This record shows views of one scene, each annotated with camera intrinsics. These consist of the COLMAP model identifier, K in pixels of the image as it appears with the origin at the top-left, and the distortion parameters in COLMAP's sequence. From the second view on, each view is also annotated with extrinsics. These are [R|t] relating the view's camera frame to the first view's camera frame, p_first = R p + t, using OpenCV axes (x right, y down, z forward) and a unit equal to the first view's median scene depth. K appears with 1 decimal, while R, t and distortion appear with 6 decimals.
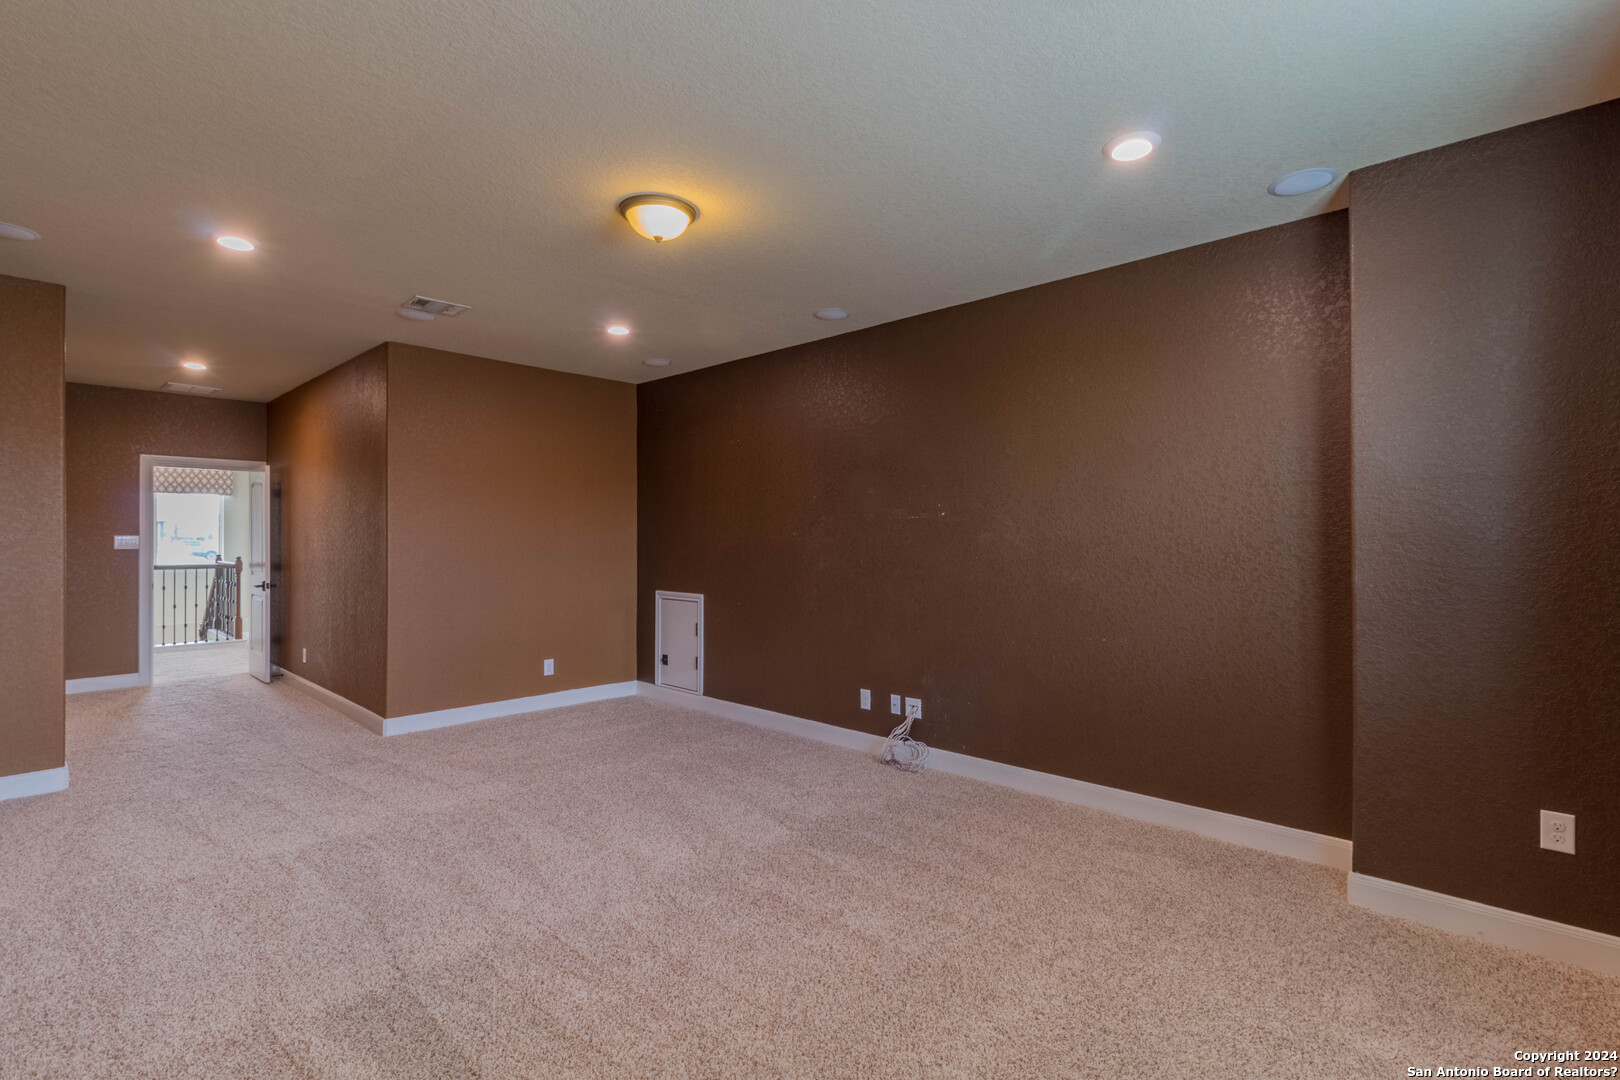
lens RADIAL K [[768.2, 0, 831.5], [0, 768.2, 538.3], [0, 0, 1]] dist [-0.000708, -0.000009]
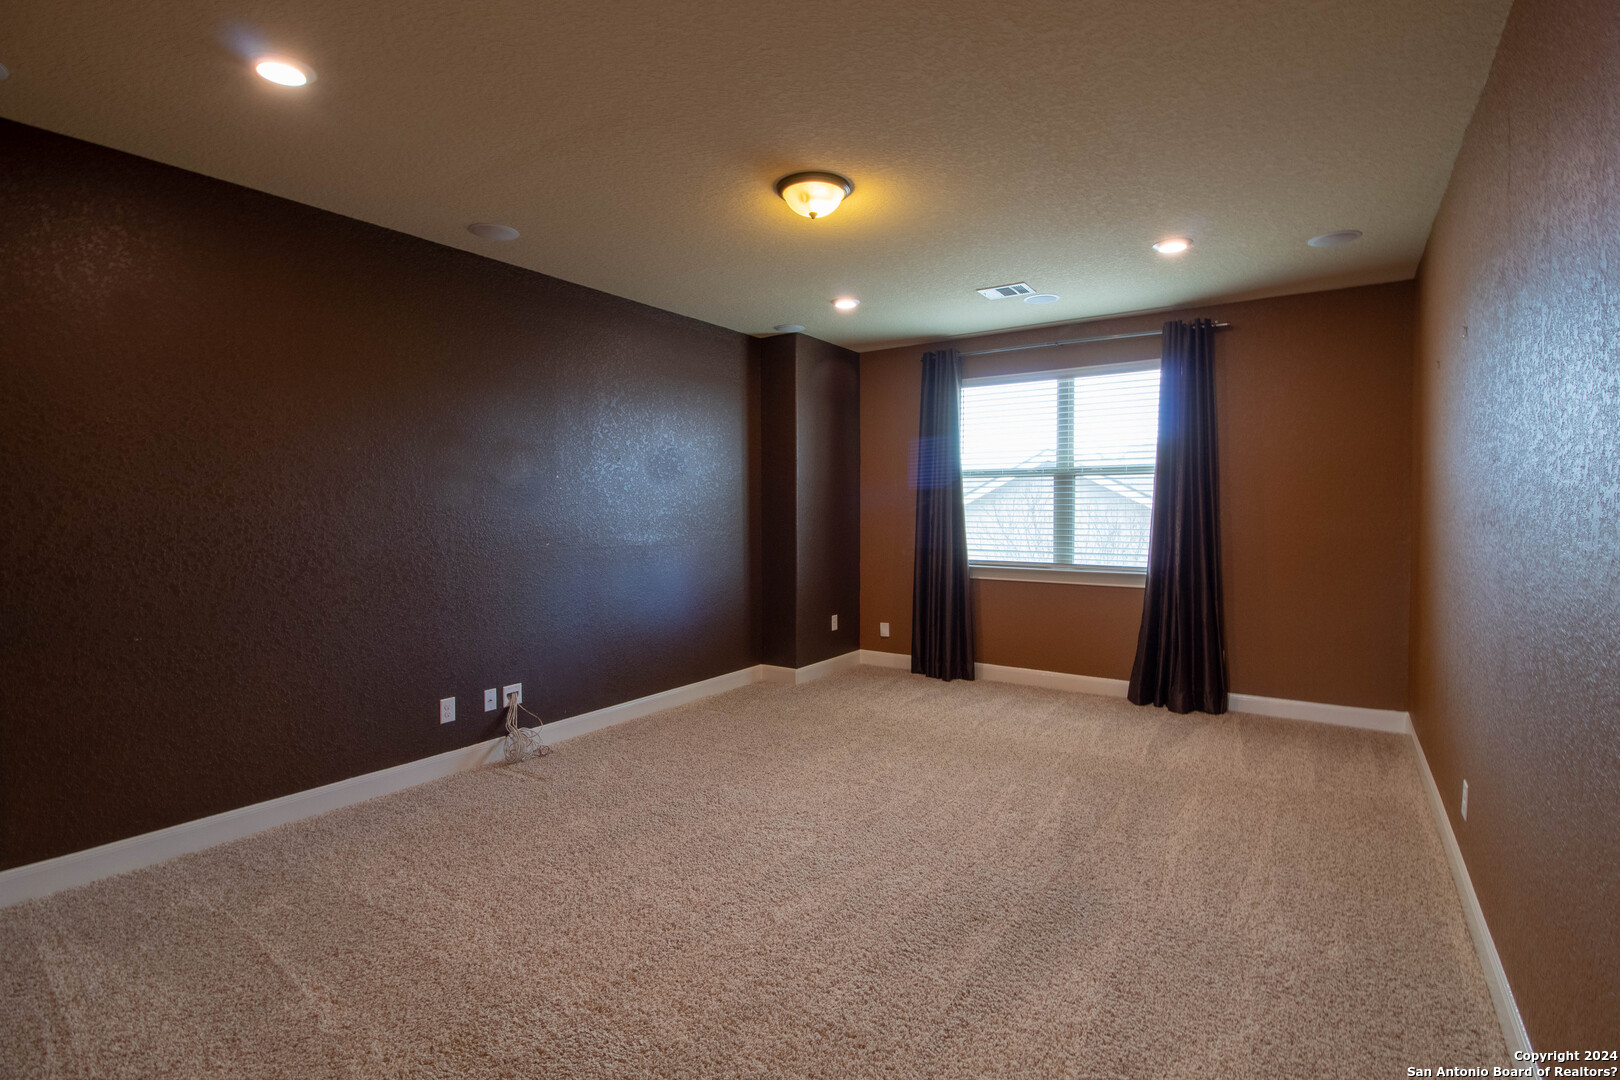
lens RADIAL K [[744.1, 0, 803.4], [0, 744.1, 507.9], [0, 0, 1]] dist [0.000482, 0.000159]
pose [[-0.175103, 0.009126, 0.984508, -0.823024], [-0.006454, 0.999925, -0.010417, 0.007033], [-0.984529, -0.008178, -0.175031, 0.818993]]
